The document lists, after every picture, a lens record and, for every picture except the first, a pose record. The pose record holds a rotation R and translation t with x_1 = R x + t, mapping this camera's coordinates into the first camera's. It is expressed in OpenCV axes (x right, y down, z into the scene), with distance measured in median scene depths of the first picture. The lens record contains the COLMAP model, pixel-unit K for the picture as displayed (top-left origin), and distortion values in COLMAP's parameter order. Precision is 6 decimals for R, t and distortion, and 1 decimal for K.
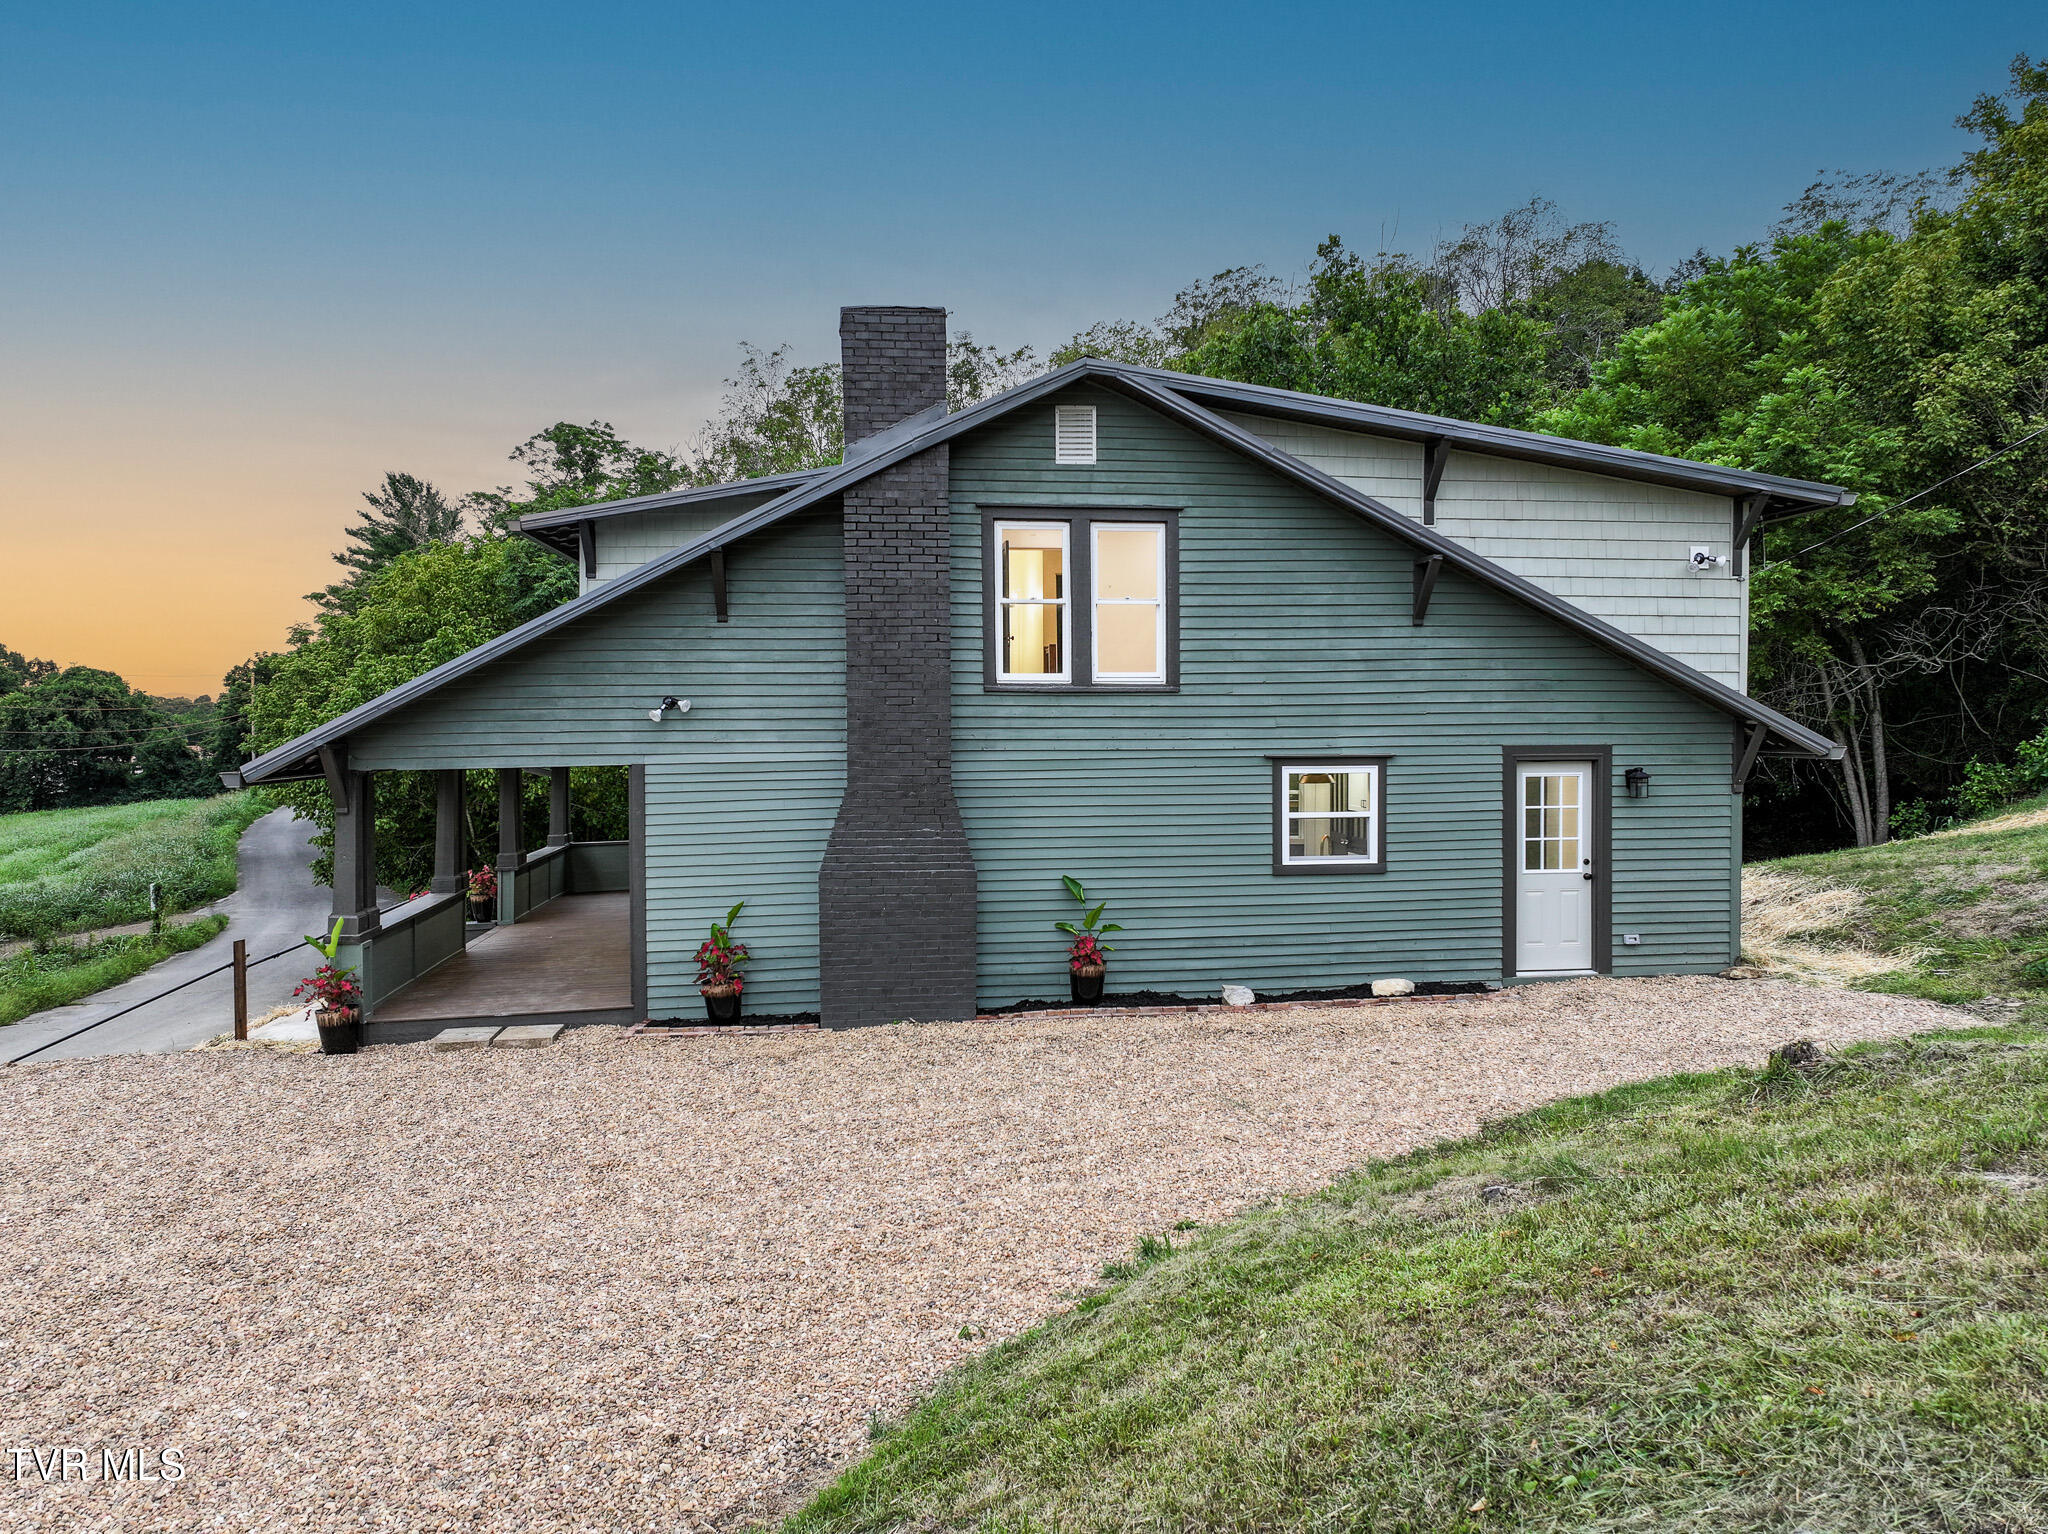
lens RADIAL K [[1440.2, 0, 1027.3], [0, 1440.2, 770.1], [0, 0, 1]] dist [-0.004532, 0.018271]
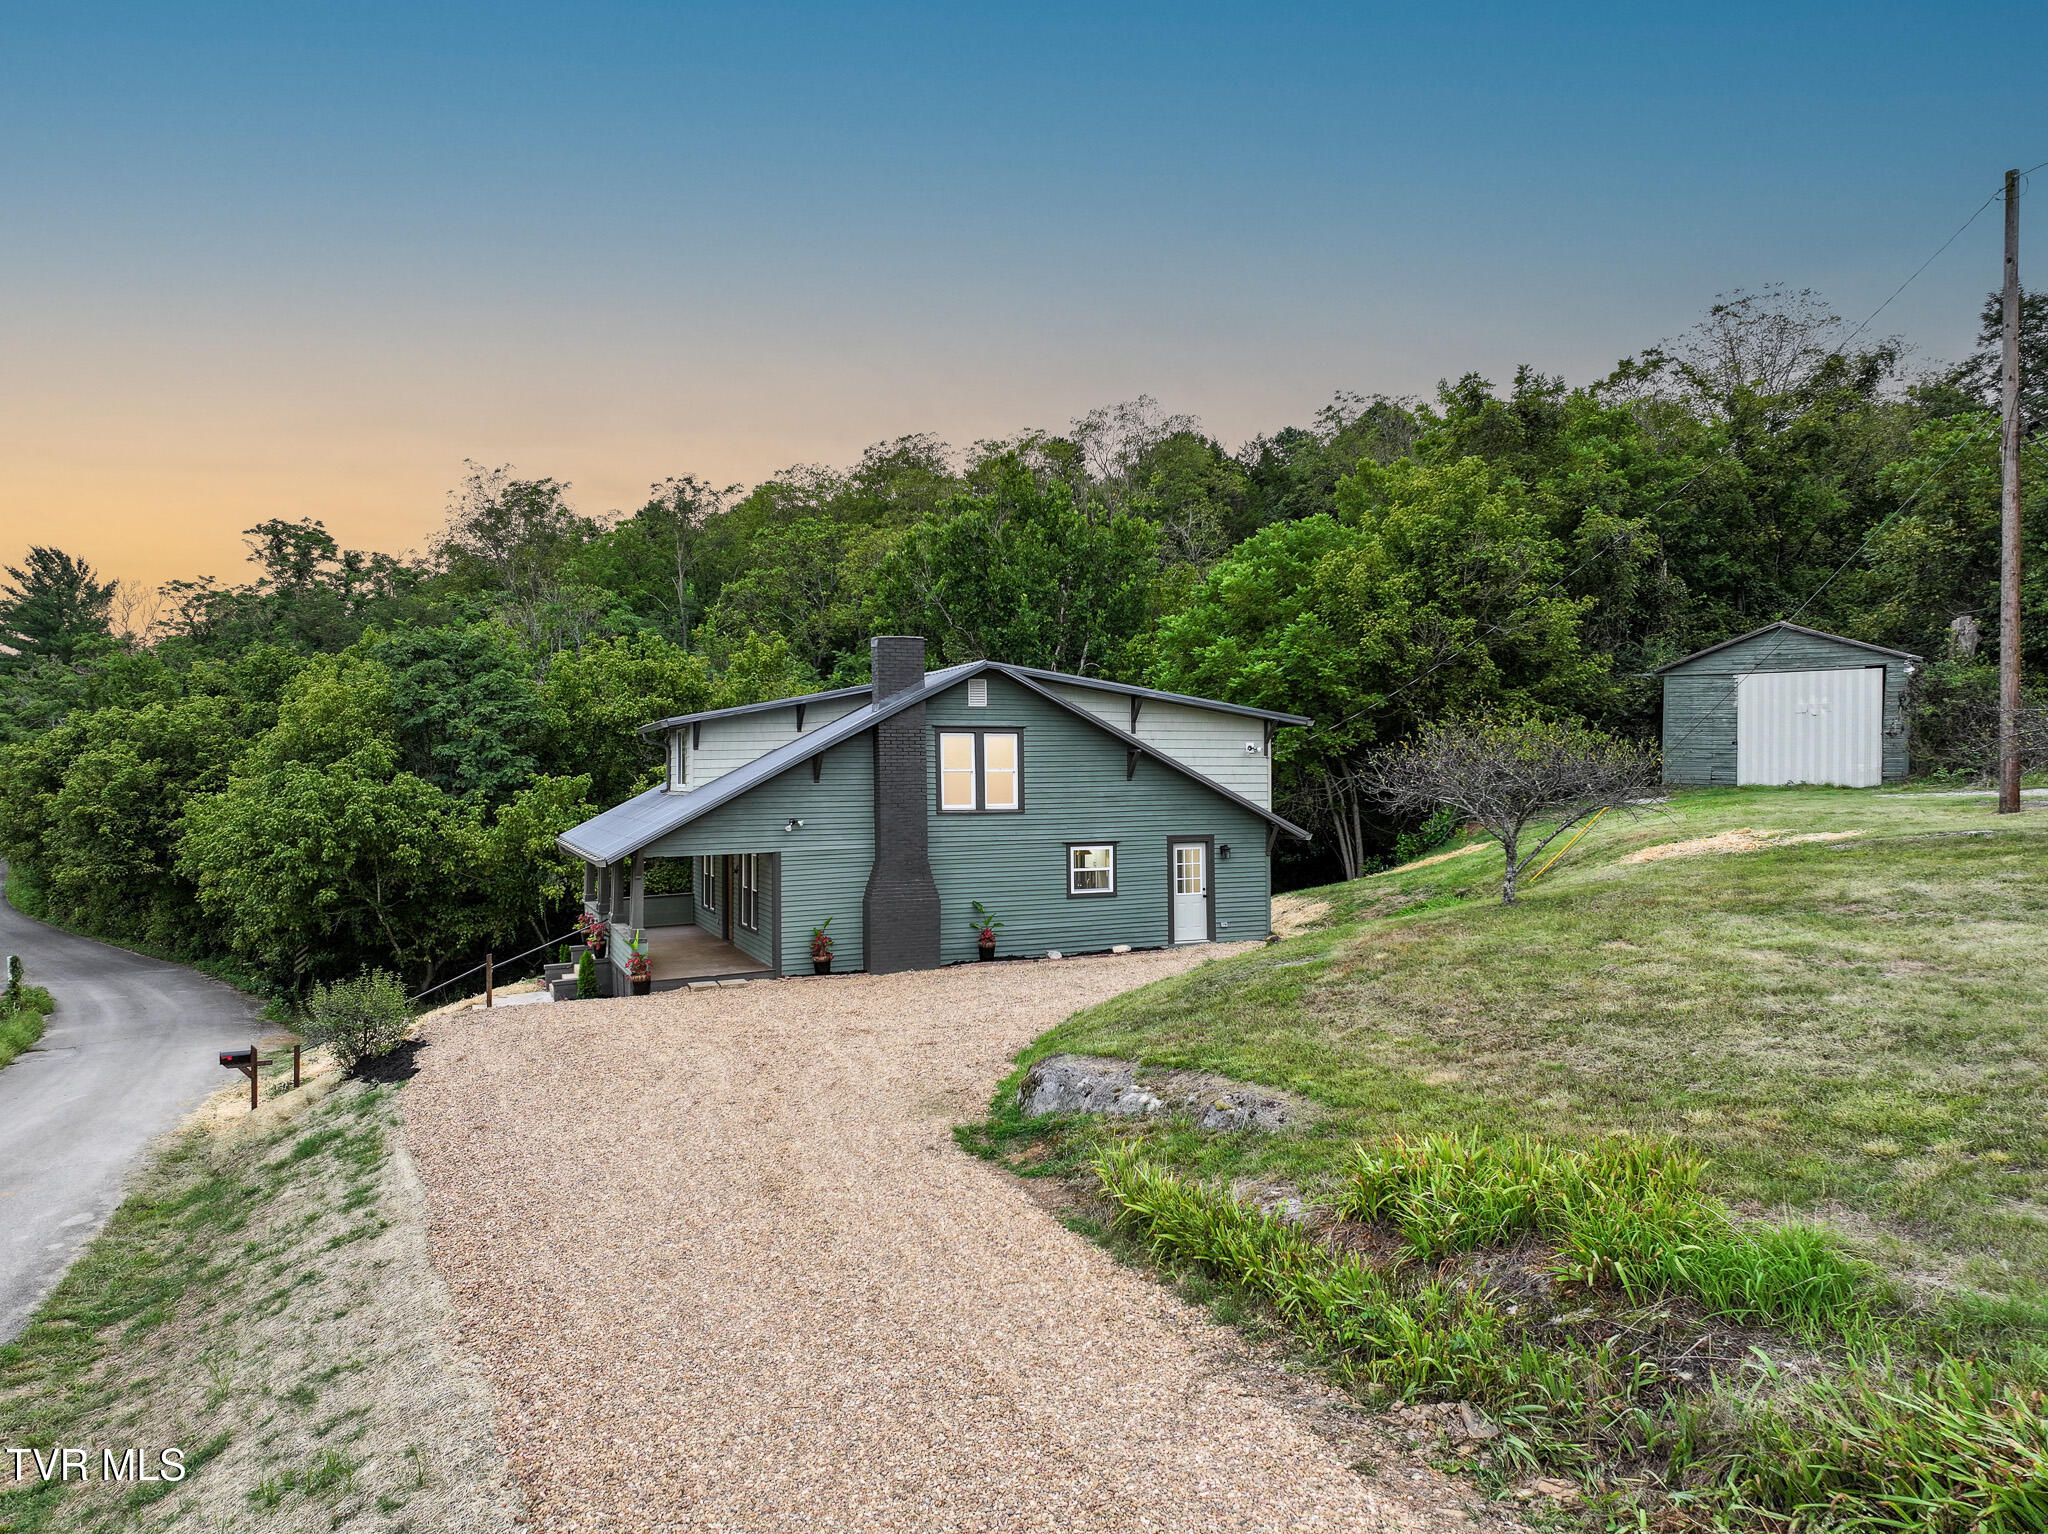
lens RADIAL K [[1440.2, 0, 1026.3], [0, 1440.2, 767.0], [0, 0, 1]] dist [-0.004532, 0.018271]
pose [[0.964920, -0.001761, 0.262539, -0.440714], [0.013998, 0.998900, -0.044747, -0.026153], [-0.262171, 0.046852, 0.963883, -1.031986]]
